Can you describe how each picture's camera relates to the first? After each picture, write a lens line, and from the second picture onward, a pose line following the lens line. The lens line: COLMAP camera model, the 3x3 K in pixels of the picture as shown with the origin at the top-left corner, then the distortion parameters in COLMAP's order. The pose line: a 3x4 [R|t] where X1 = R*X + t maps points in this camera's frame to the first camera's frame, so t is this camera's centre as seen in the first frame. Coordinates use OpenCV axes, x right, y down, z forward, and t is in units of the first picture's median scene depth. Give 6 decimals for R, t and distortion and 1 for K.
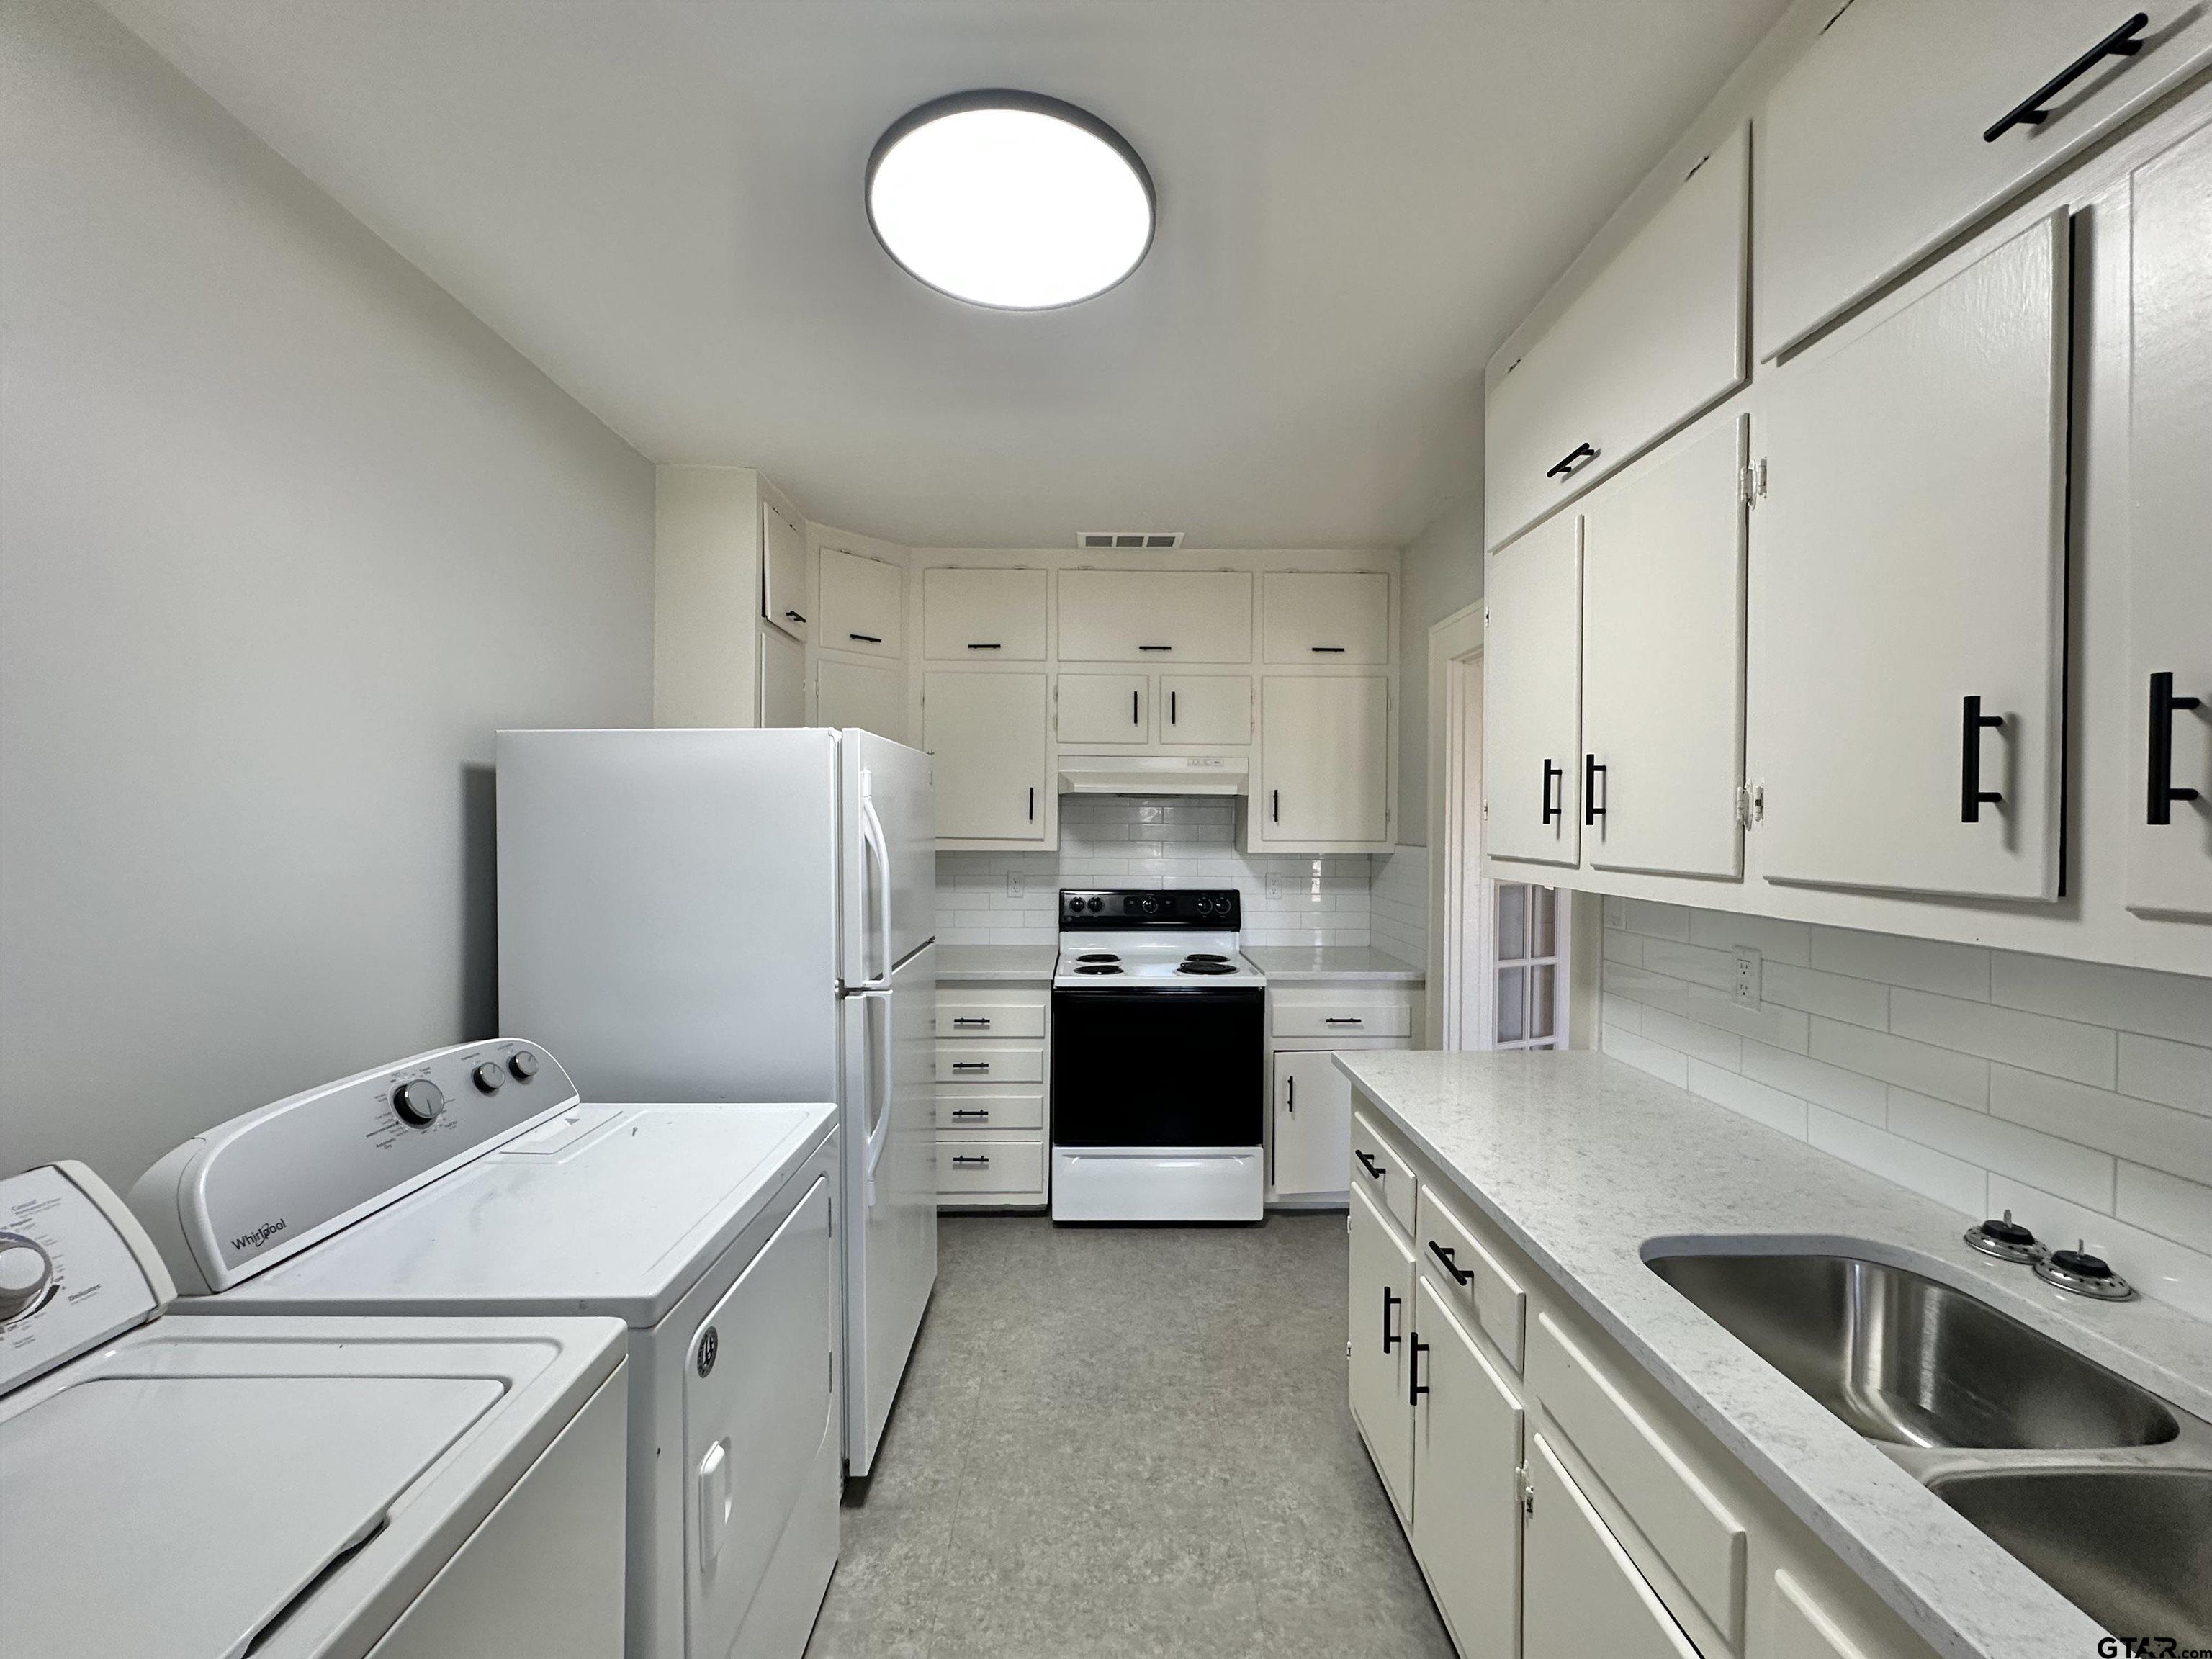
lens RADIAL K [[880.3, 0, 1105.0], [0, 880.3, 832.0], [0, 0, 1]] dist [-0.001405, 0.000211]
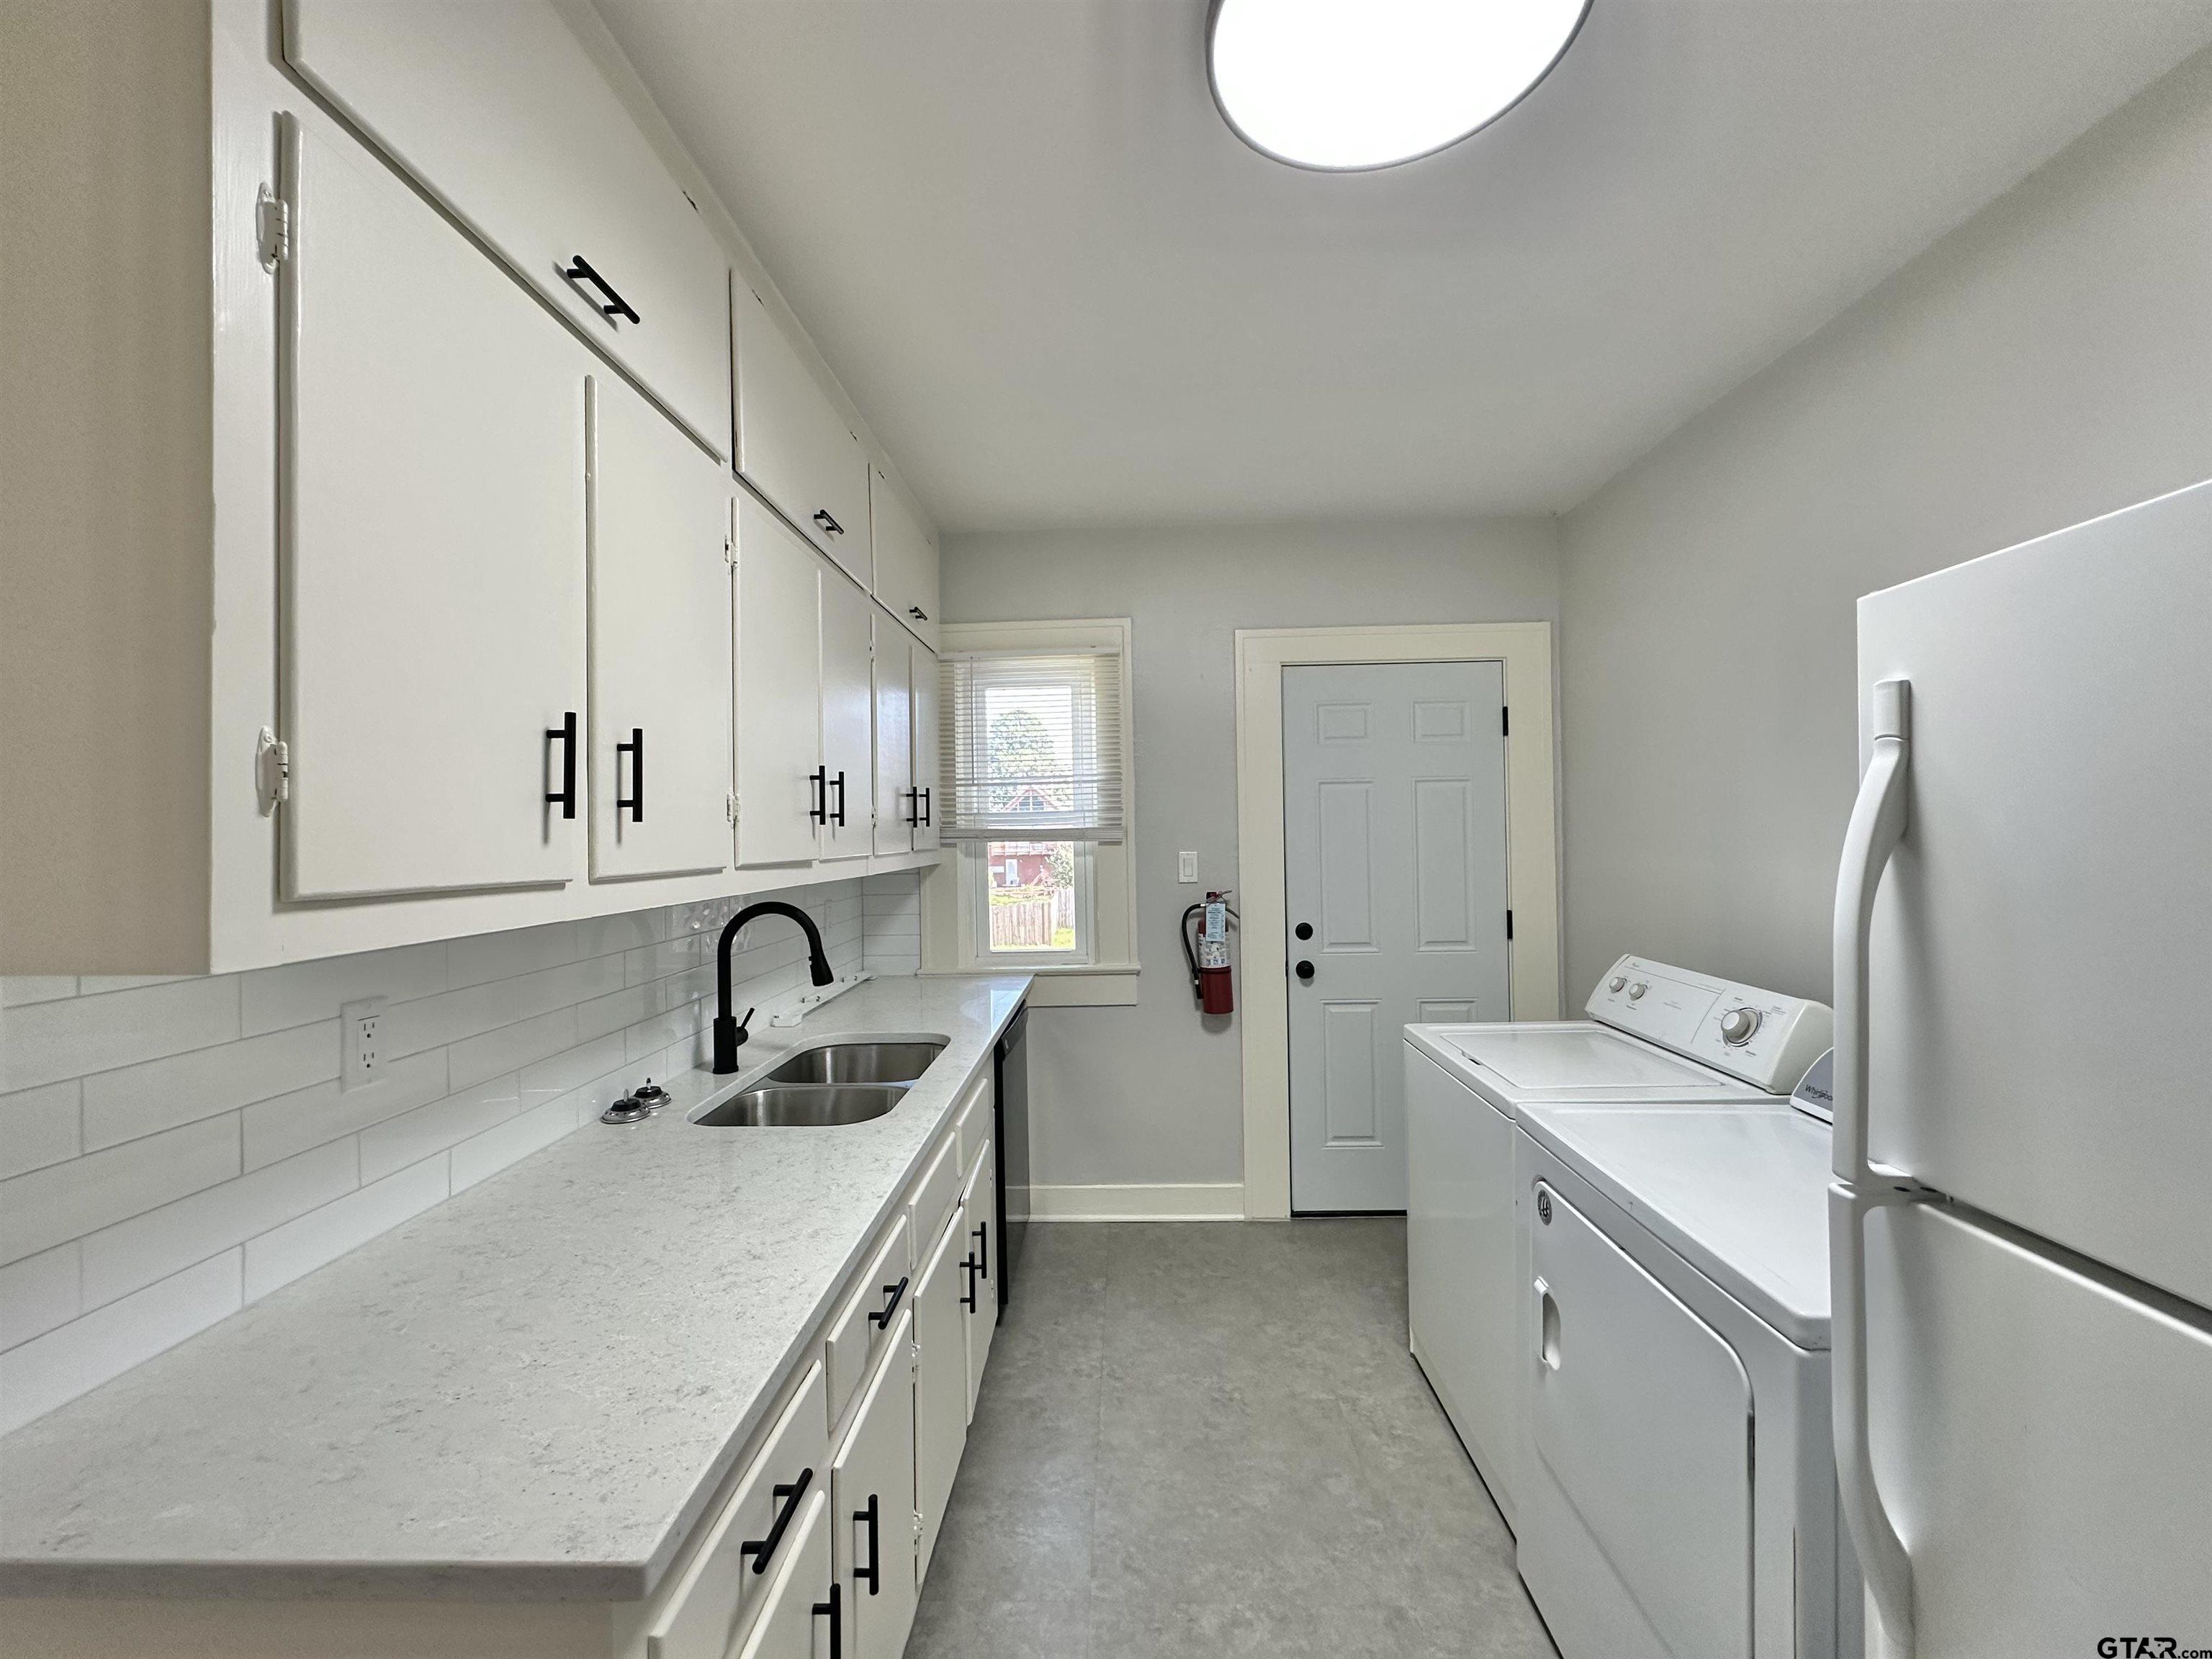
lens RADIAL K [[885.2, 0, 1106.0], [0, 885.2, 829.5], [0, 0, 1]] dist [0.000640, 0.000492]
pose [[-0.998957, 0.008367, 0.044888, 0.120590], [0.008547, 0.999956, 0.003820, -0.000737], [-0.044854, 0.004200, -0.998985, 1.835584]]
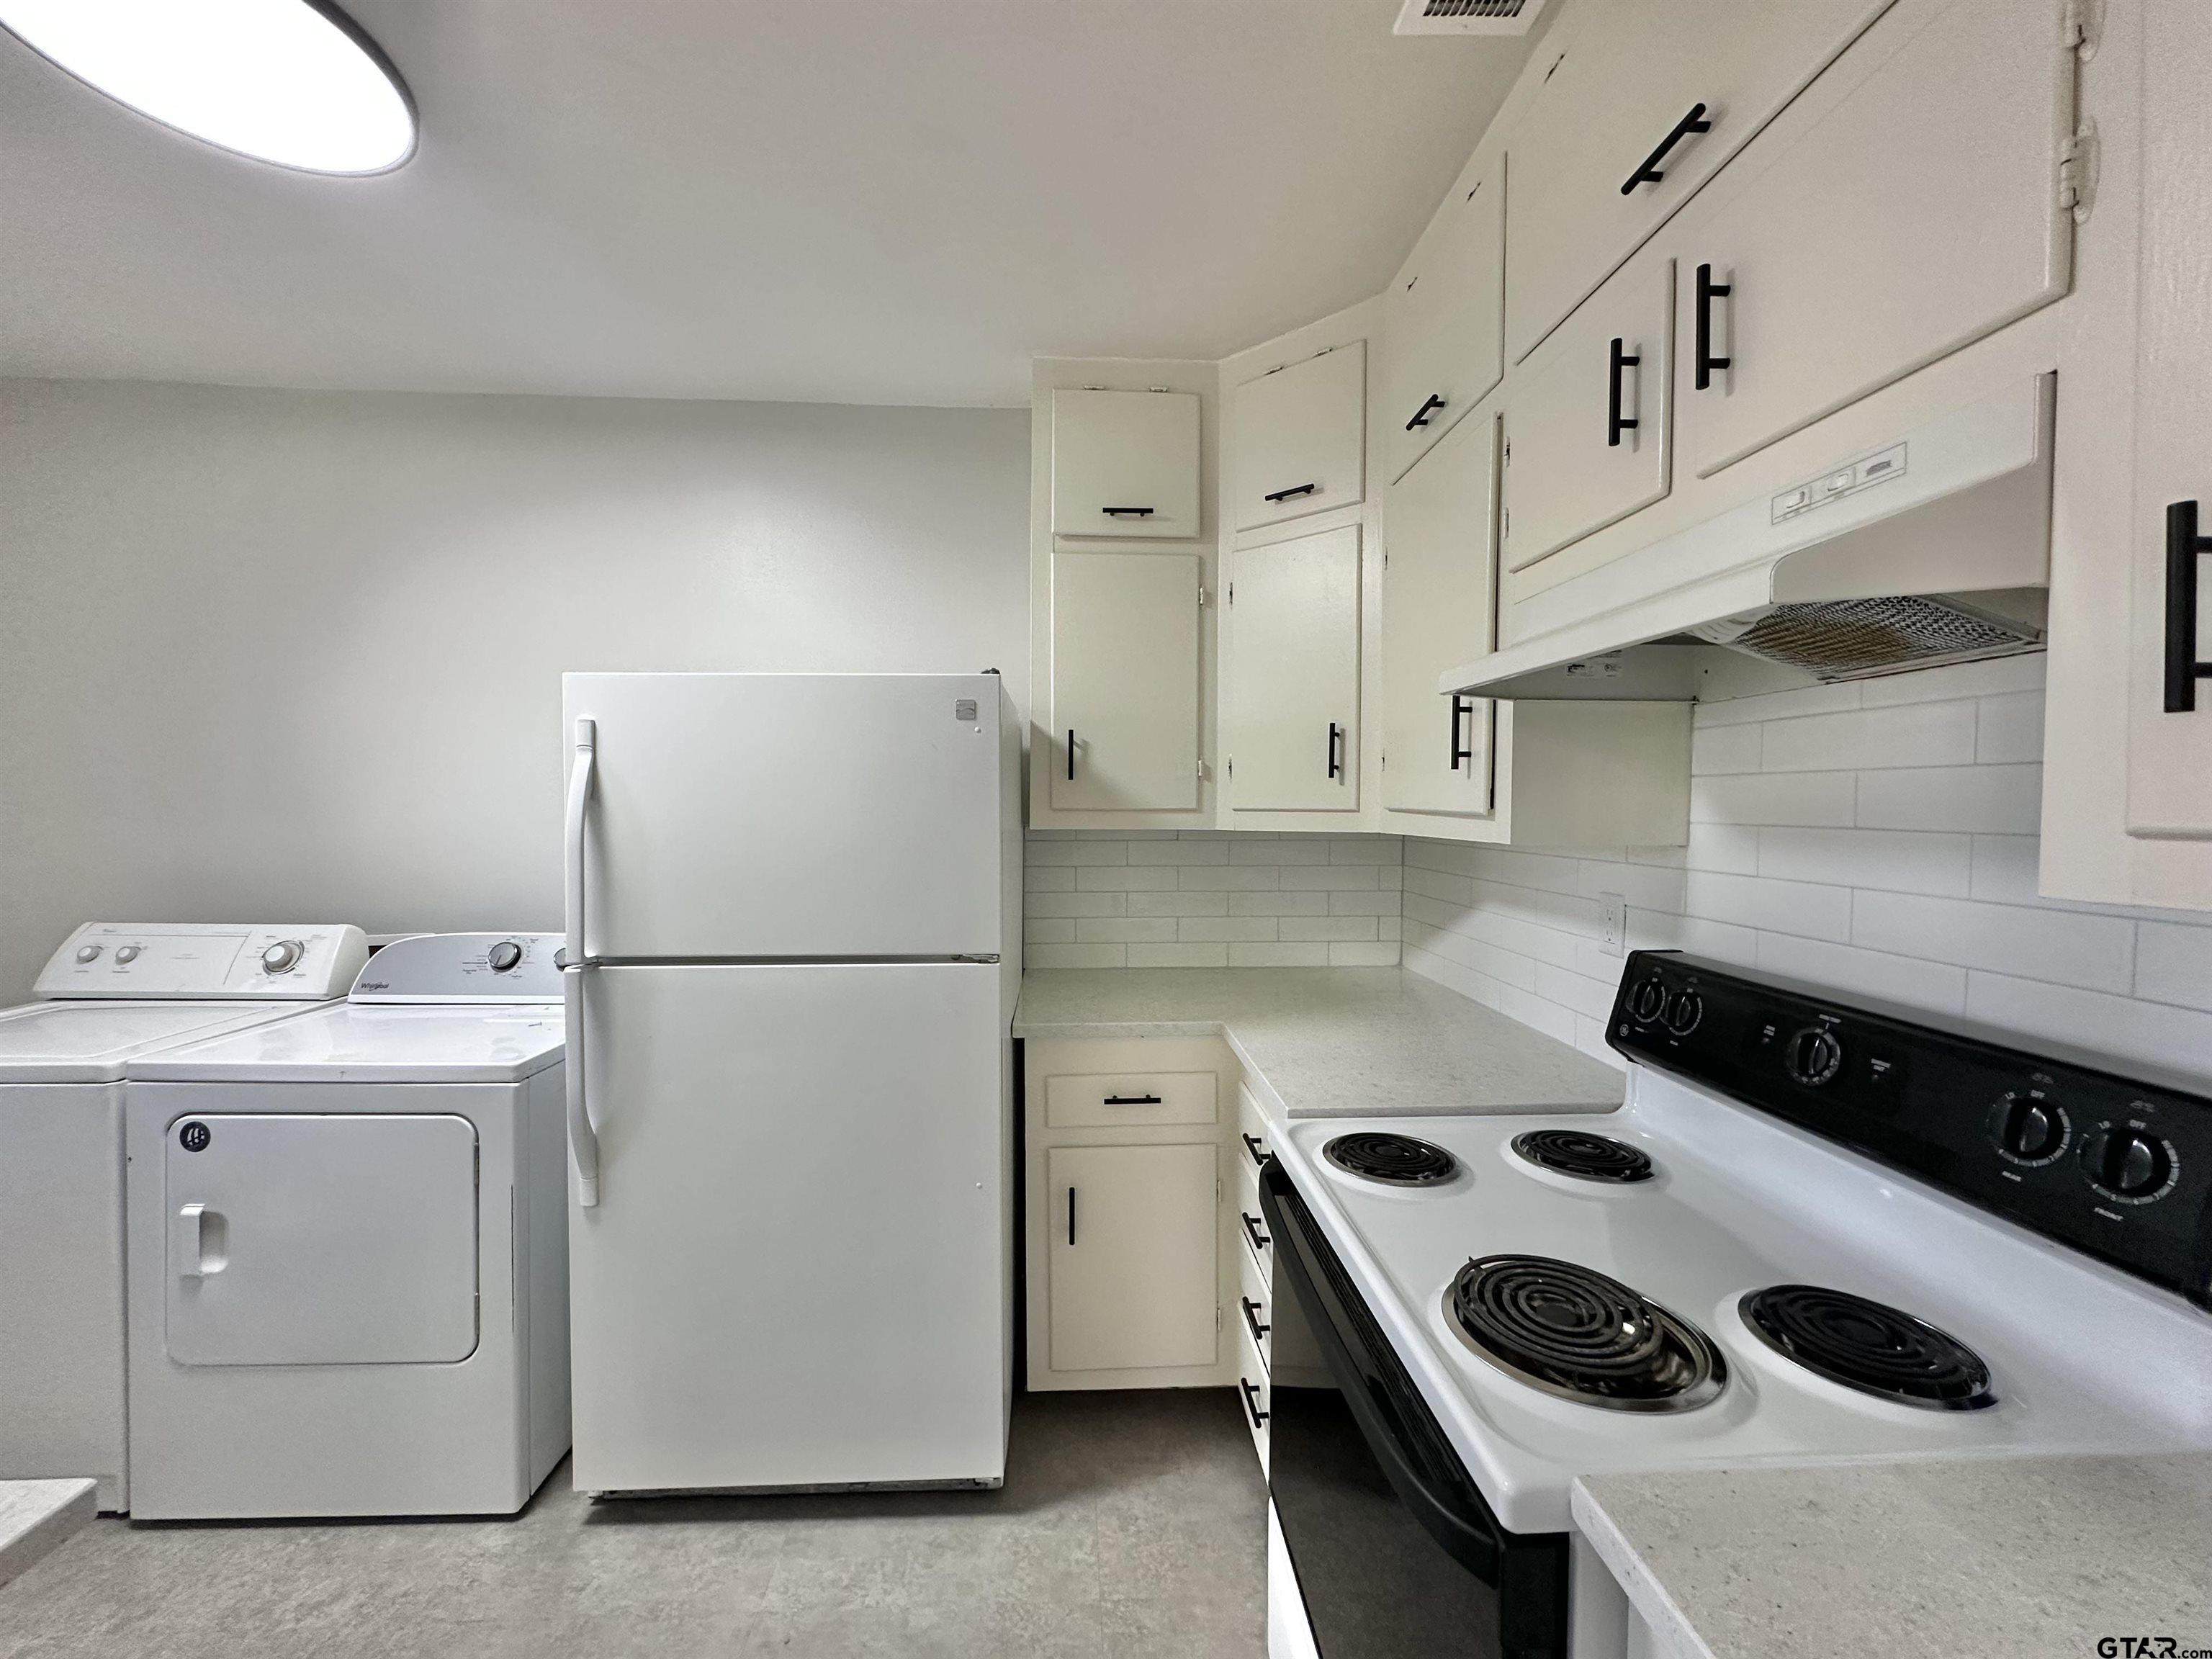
lens RADIAL K [[880.3, 0, 1105.0], [0, 880.3, 832.0], [0, 0, 1]] dist [-0.001405, 0.000211]
pose [[0.025380, 0.029008, -0.999257, 0.795768], [-0.013148, 0.999502, 0.028681, 0.016375], [0.999591, 0.012411, 0.025749, 1.900017]]
